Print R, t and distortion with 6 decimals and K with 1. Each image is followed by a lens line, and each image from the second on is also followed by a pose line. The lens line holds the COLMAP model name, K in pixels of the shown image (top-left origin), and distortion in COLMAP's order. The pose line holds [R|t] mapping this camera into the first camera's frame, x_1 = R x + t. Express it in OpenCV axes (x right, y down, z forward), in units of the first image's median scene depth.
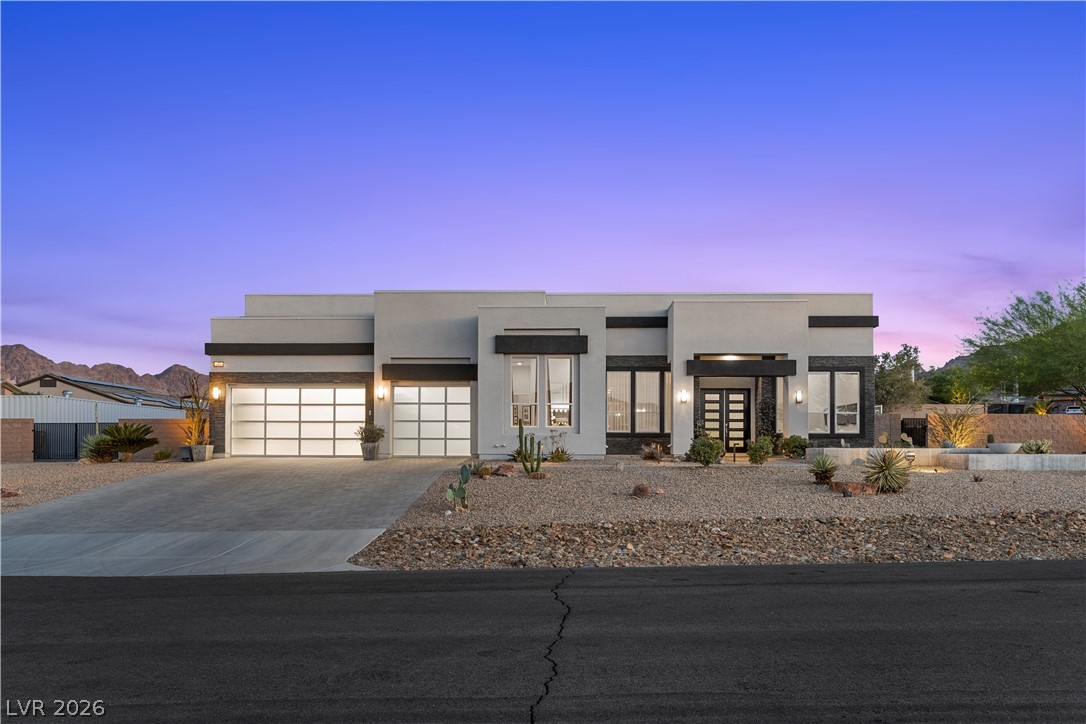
lens RADIAL K [[731.1, 0, 544.9], [0, 731.1, 433.6], [0, 0, 1]] dist [-0.002374, 0.000100]
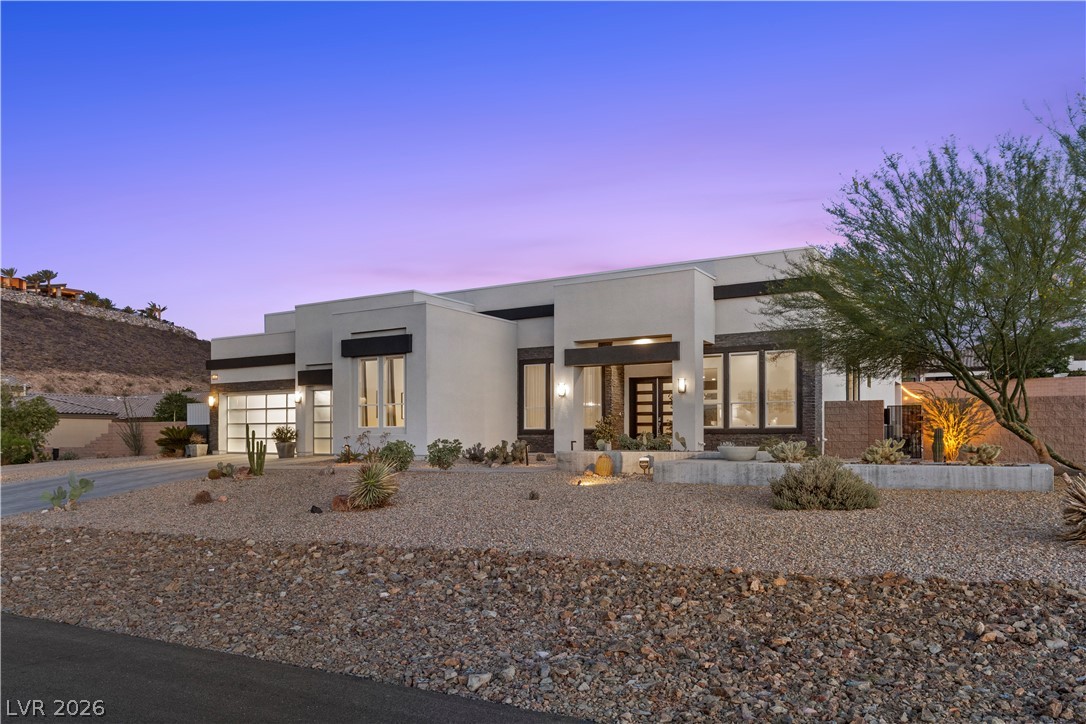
lens RADIAL K [[731.1, 0, 544.9], [0, 731.1, 433.6], [0, 0, 1]] dist [-0.002374, 0.000100]
pose [[0.884057, -0.007484, -0.467319, 0.588656], [0.016468, 0.999750, 0.015143, -0.010676], [0.467088, -0.021083, 0.883959, 0.183729]]
